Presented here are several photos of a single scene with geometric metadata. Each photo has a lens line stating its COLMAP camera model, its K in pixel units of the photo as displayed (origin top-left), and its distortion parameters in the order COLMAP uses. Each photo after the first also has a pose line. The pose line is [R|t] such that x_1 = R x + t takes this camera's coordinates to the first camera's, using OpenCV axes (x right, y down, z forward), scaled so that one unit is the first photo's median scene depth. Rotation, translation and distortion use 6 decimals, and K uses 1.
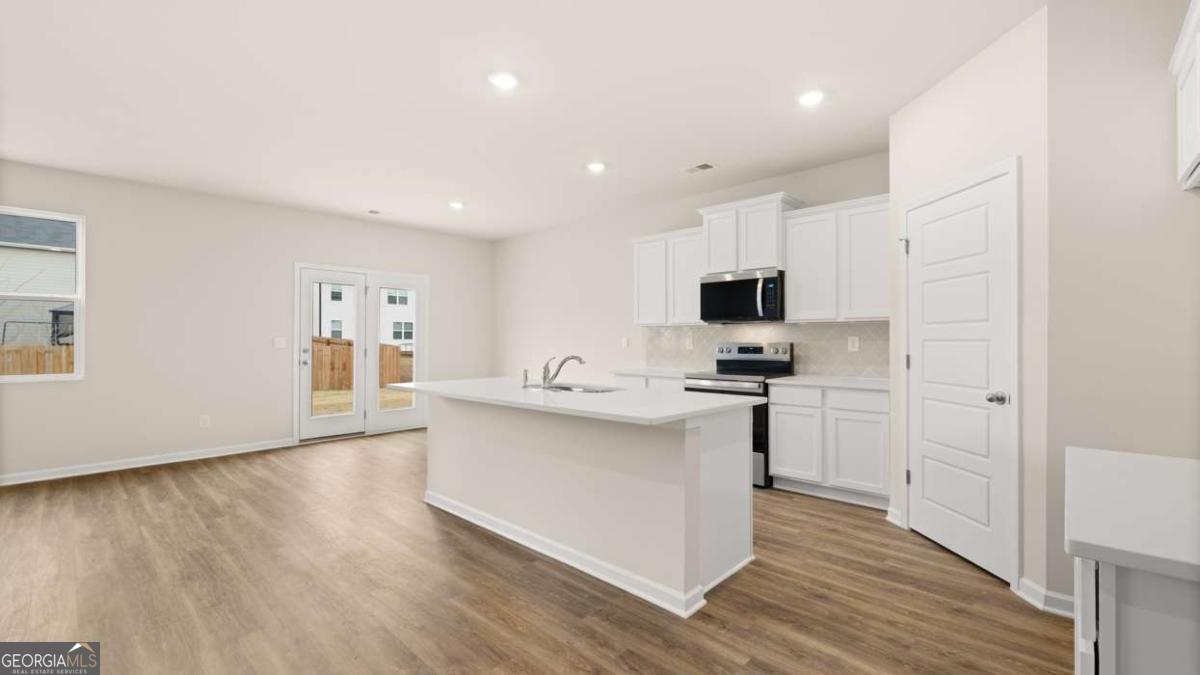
lens RADIAL K [[503.3, 0, 595.3], [0, 503.3, 338.7], [0, 0, 1]] dist [0.000370, 0.000502]
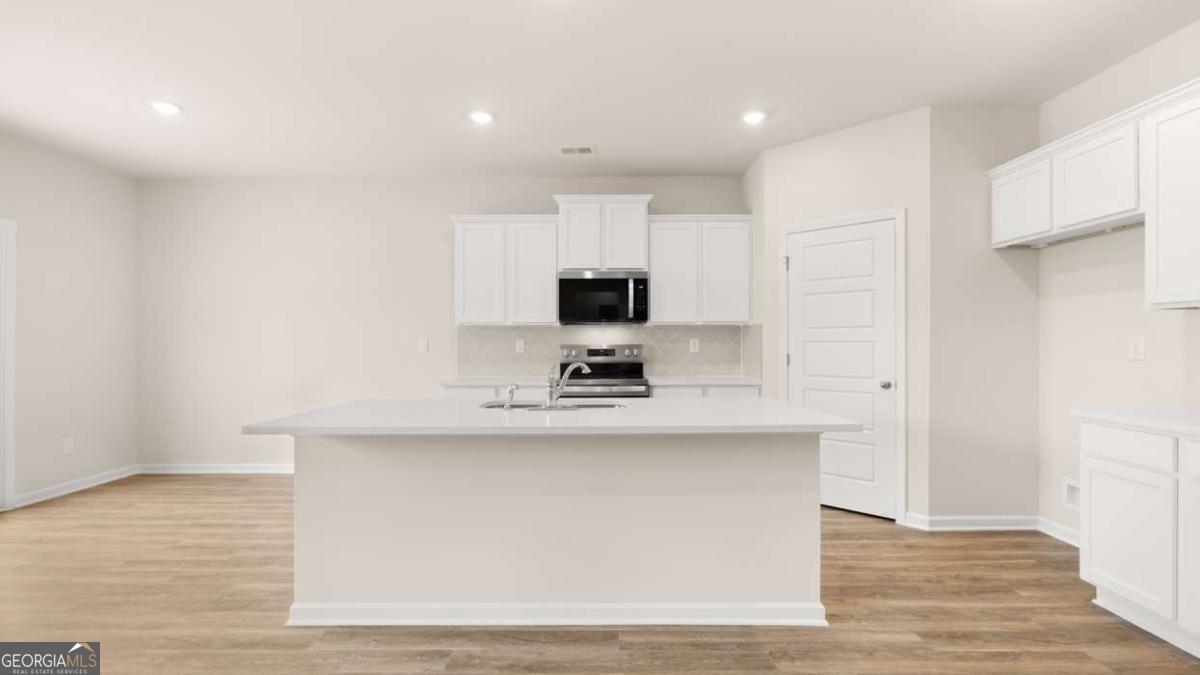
lens RADIAL K [[542.5, 0, 600.2], [0, 542.5, 345.6], [0, 0, 1]] dist [-0.005066, -0.000303]
pose [[0.730010, -0.006554, 0.683405, -0.581684], [0.000609, 0.999960, 0.008939, 0.000340], [-0.683437, -0.006110, 0.729984, 0.362774]]
